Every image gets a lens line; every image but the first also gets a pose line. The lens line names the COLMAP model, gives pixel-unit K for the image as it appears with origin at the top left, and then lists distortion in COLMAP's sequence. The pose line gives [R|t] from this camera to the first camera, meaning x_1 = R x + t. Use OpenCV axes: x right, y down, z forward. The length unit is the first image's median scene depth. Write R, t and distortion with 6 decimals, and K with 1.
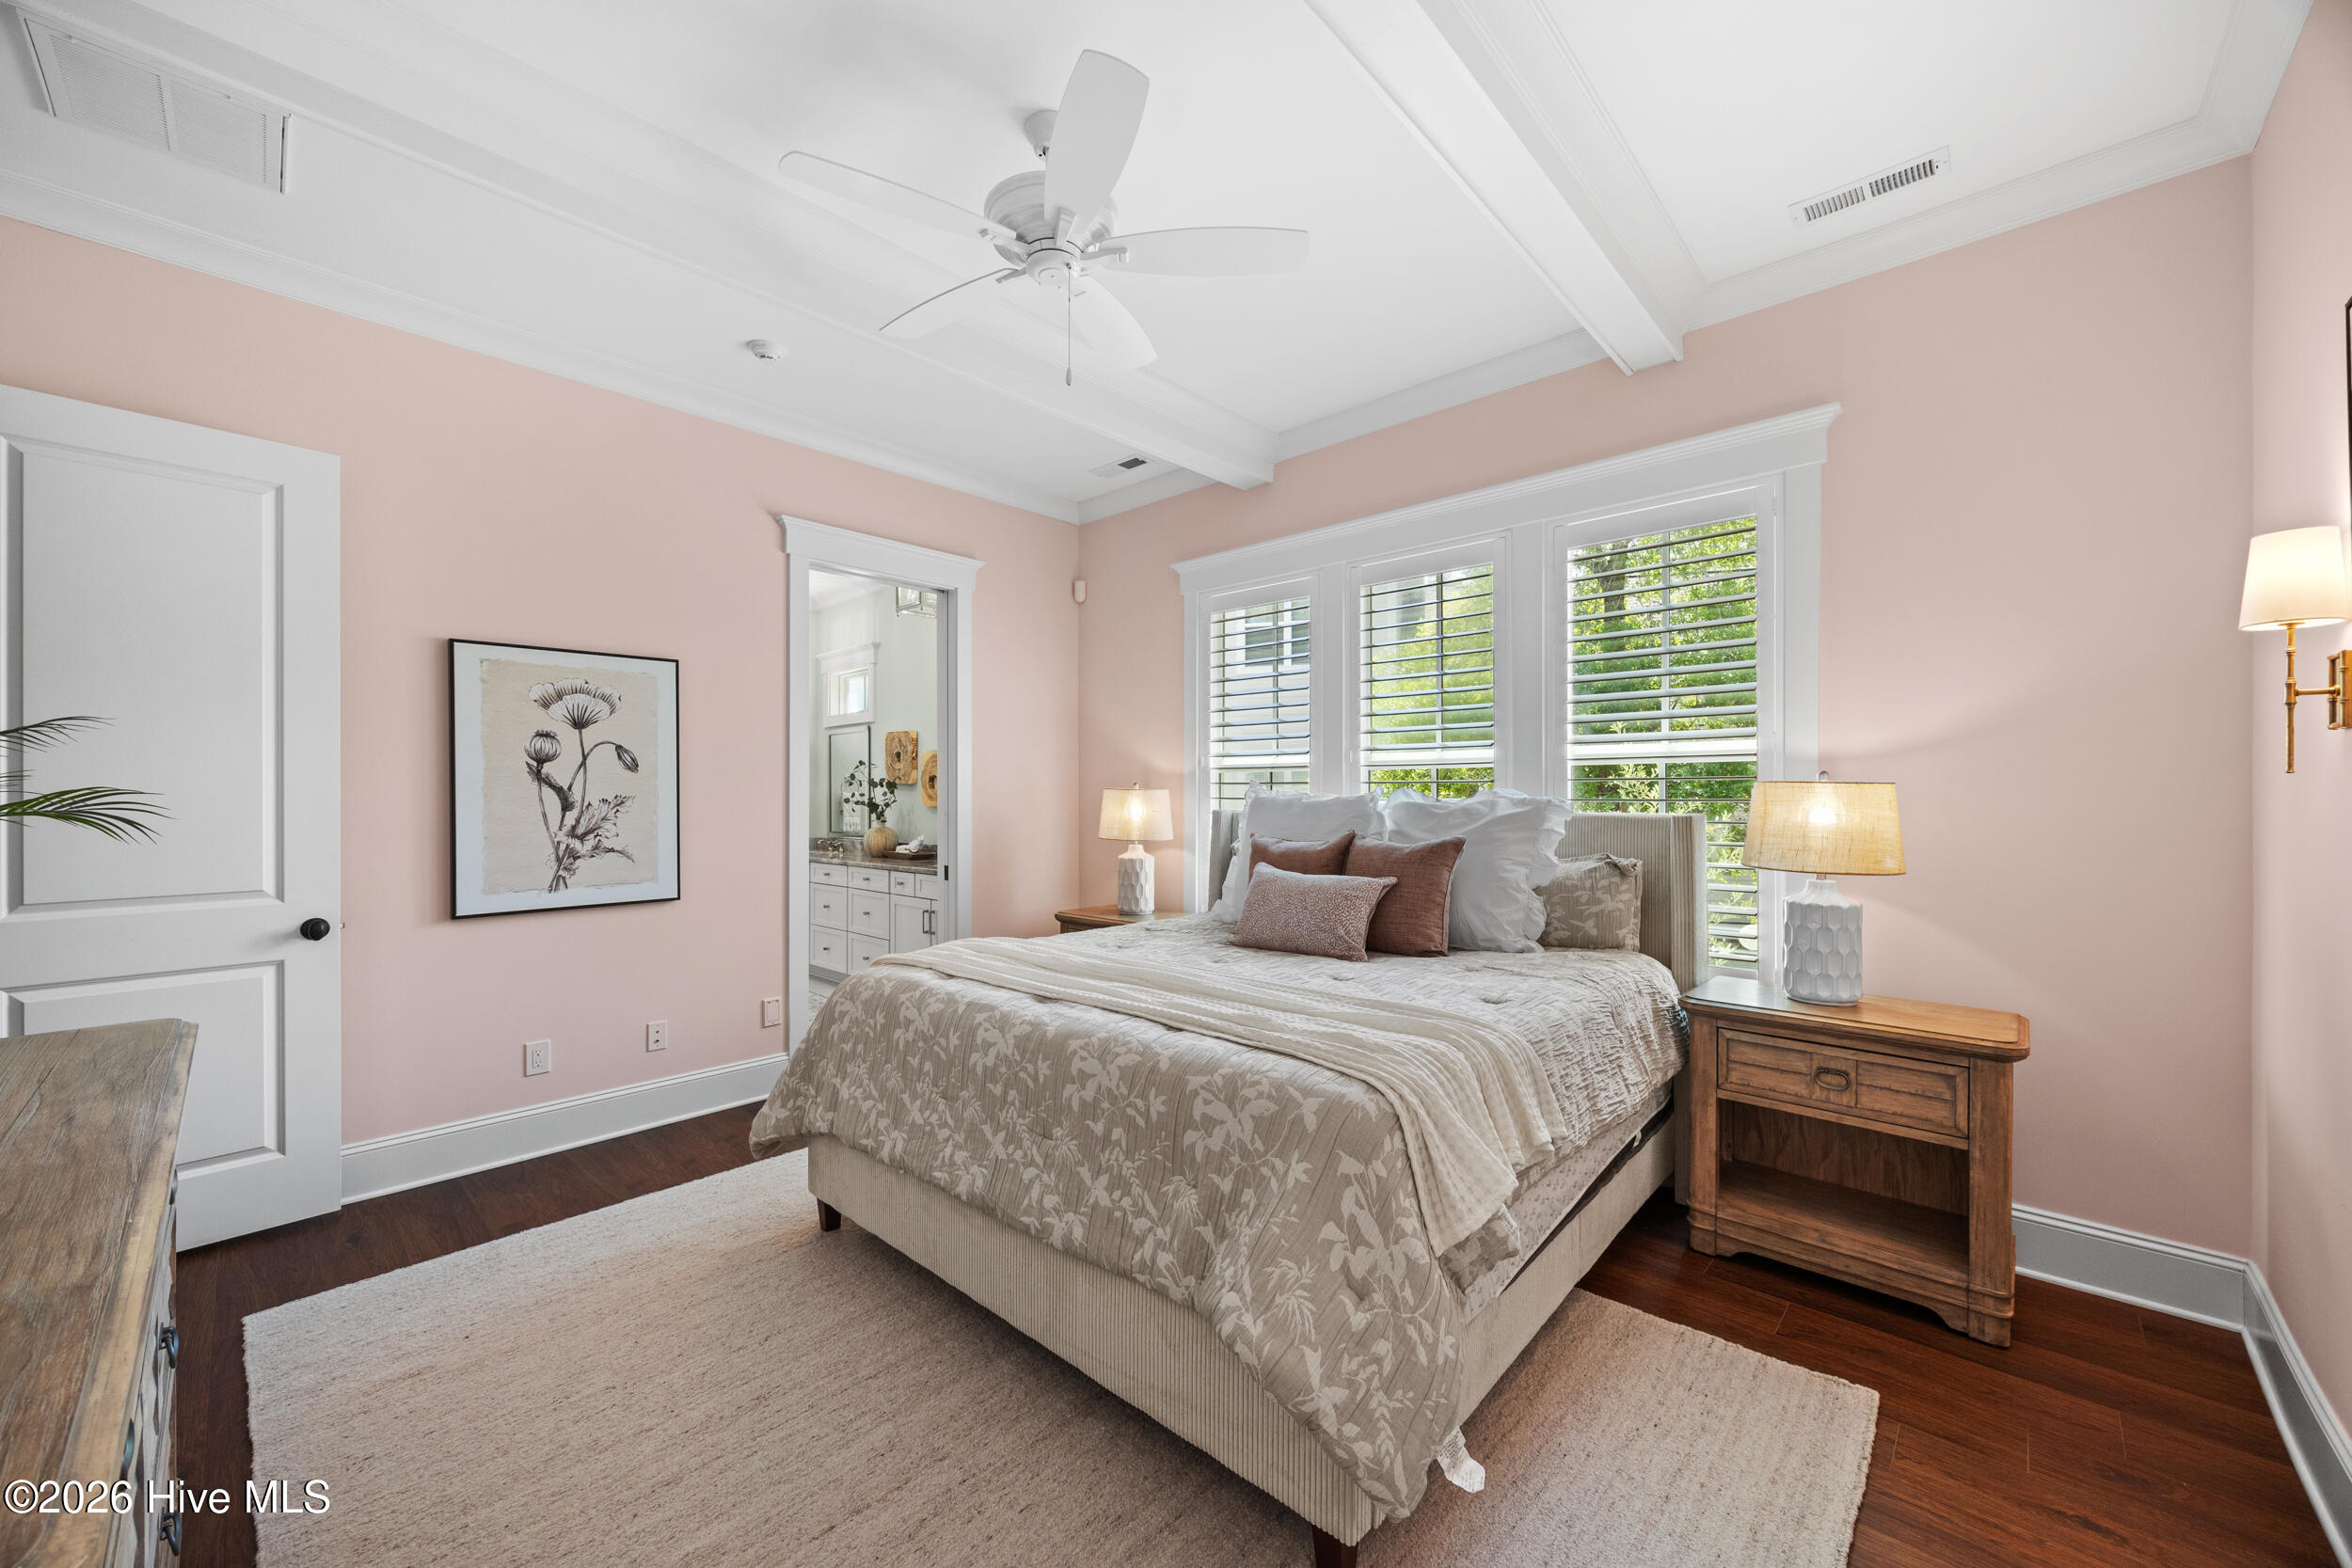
lens RADIAL K [[892.2, 0, 1166.9], [0, 892.2, 797.3], [0, 0, 1]] dist [0.002884, 0.000243]
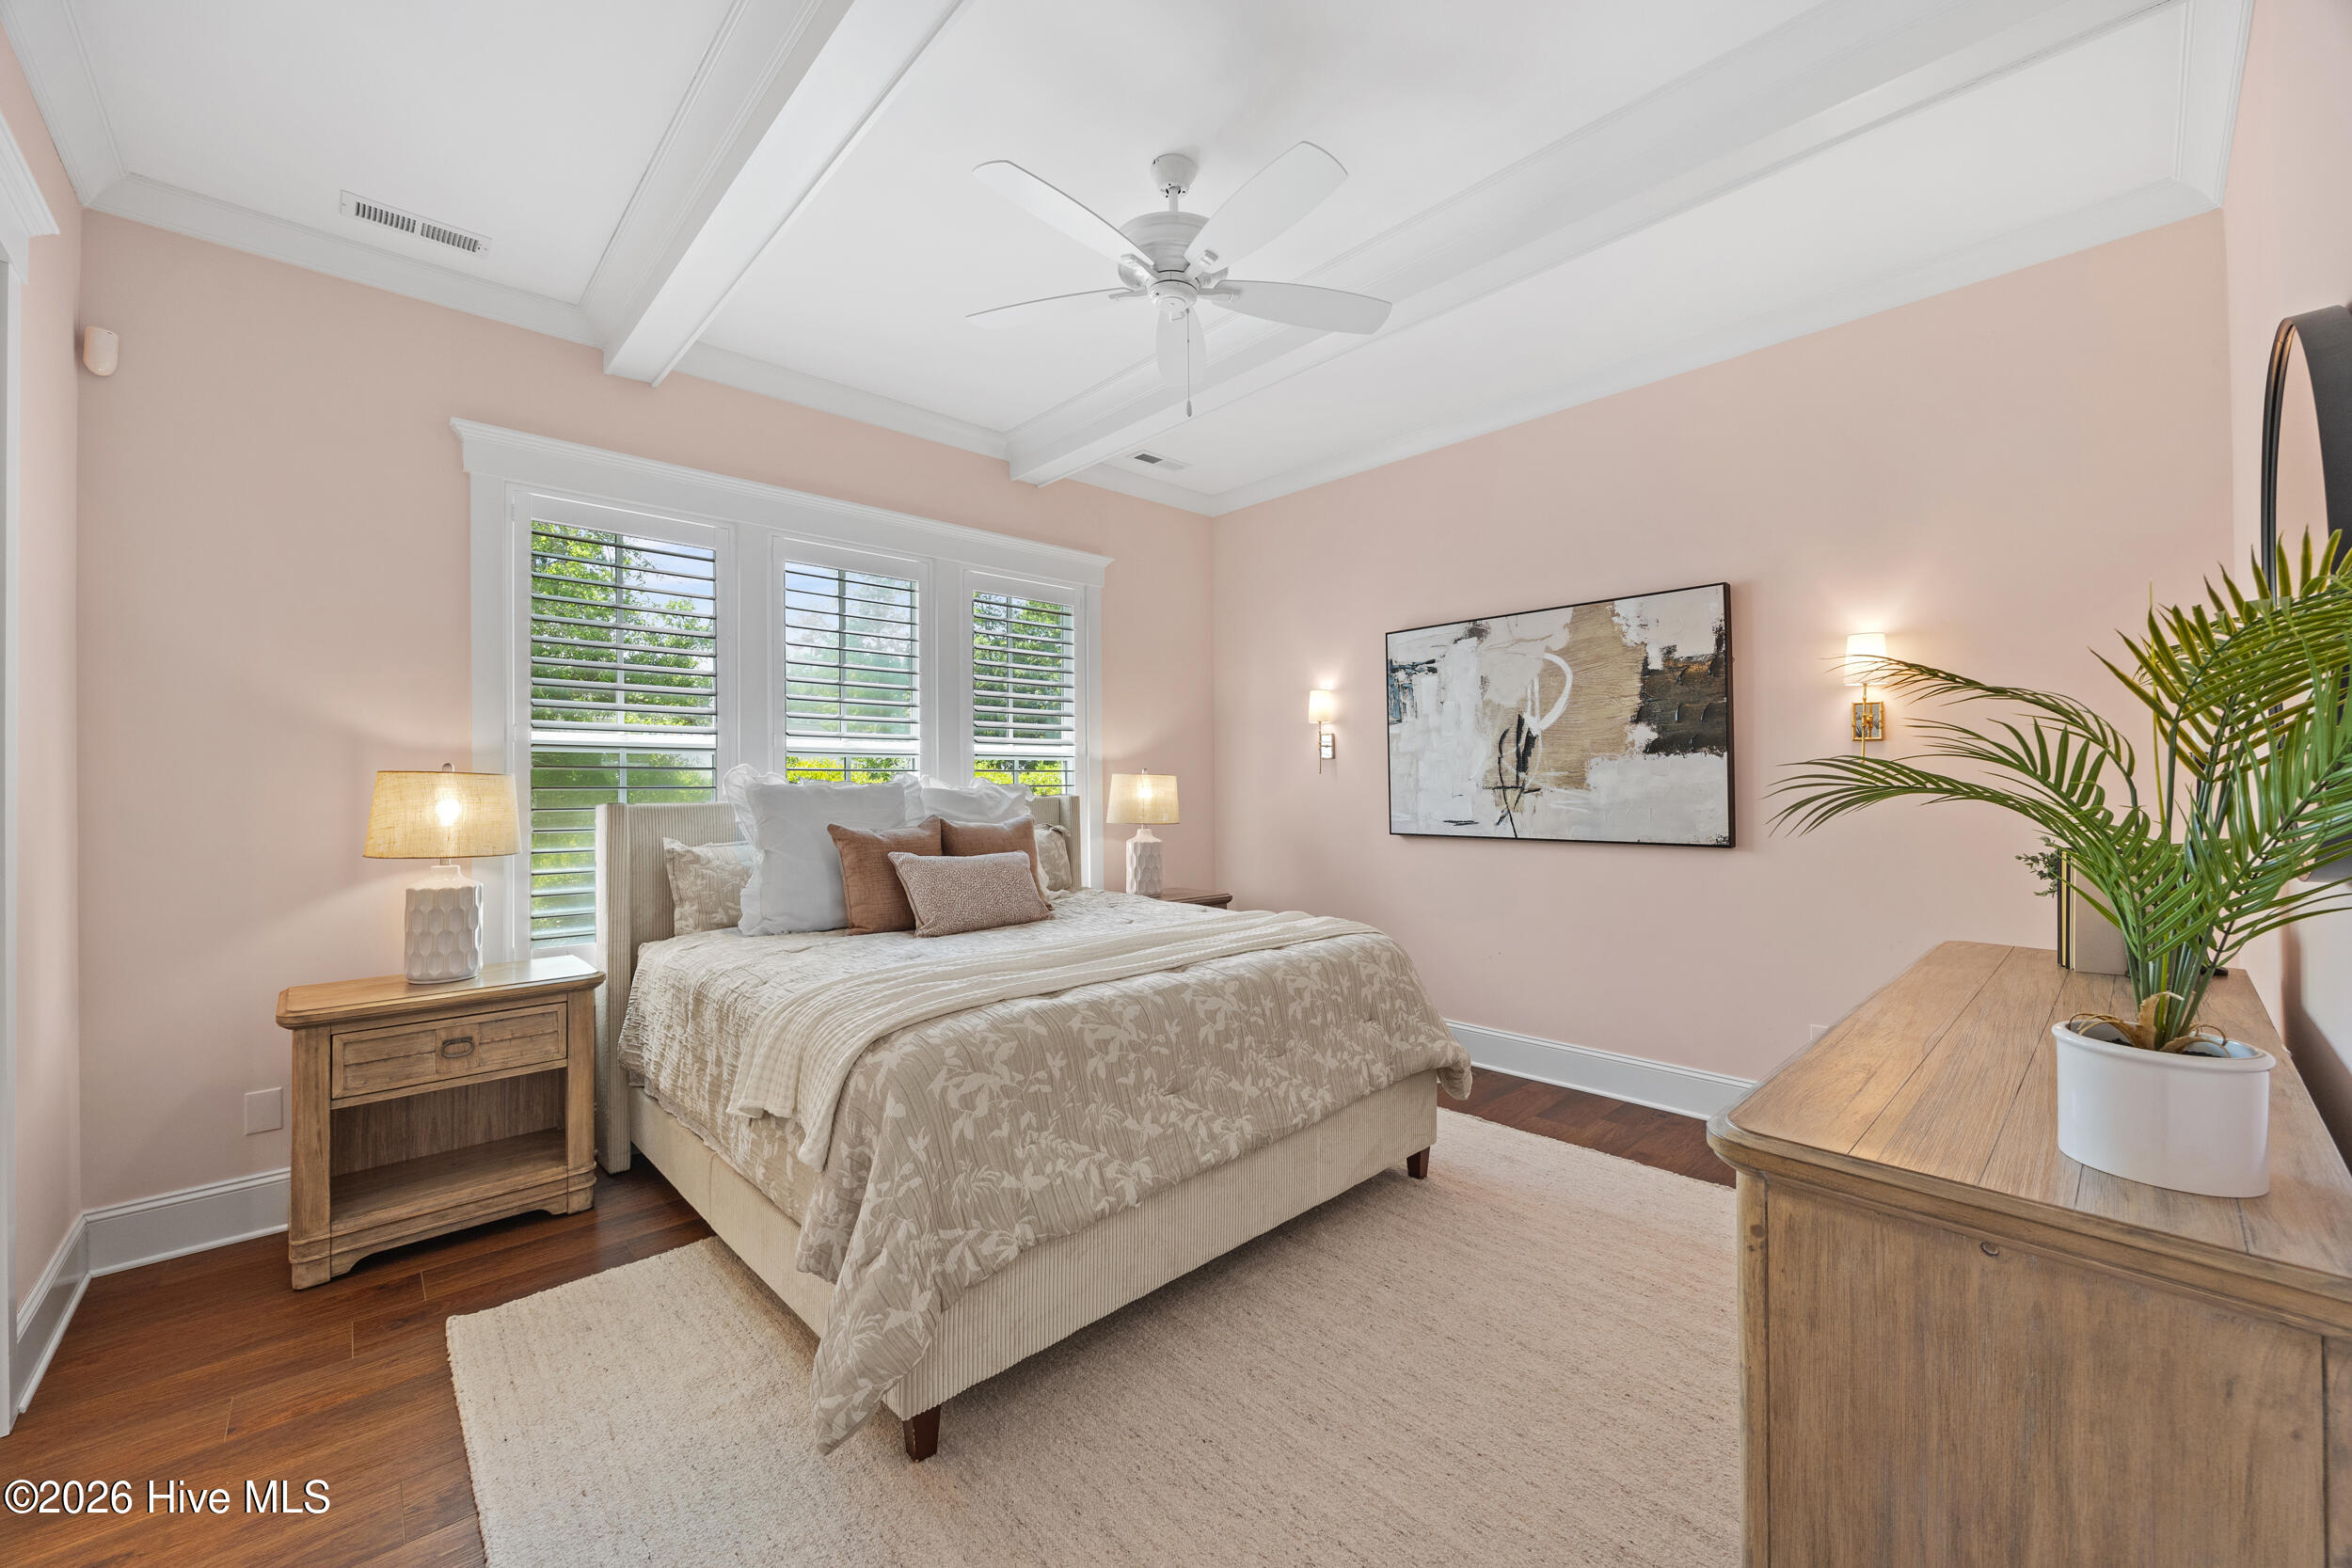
lens RADIAL K [[872.7, 0, 1023.3], [0, 872.7, 779.0], [0, 0, 1]] dist [-0.003437, 0.000013]
pose [[0.150138, 0.008354, 0.988630, -0.914422], [0.000744, 0.999963, -0.008563, 0.003418], [-0.988665, 0.002021, 0.150126, 0.765808]]
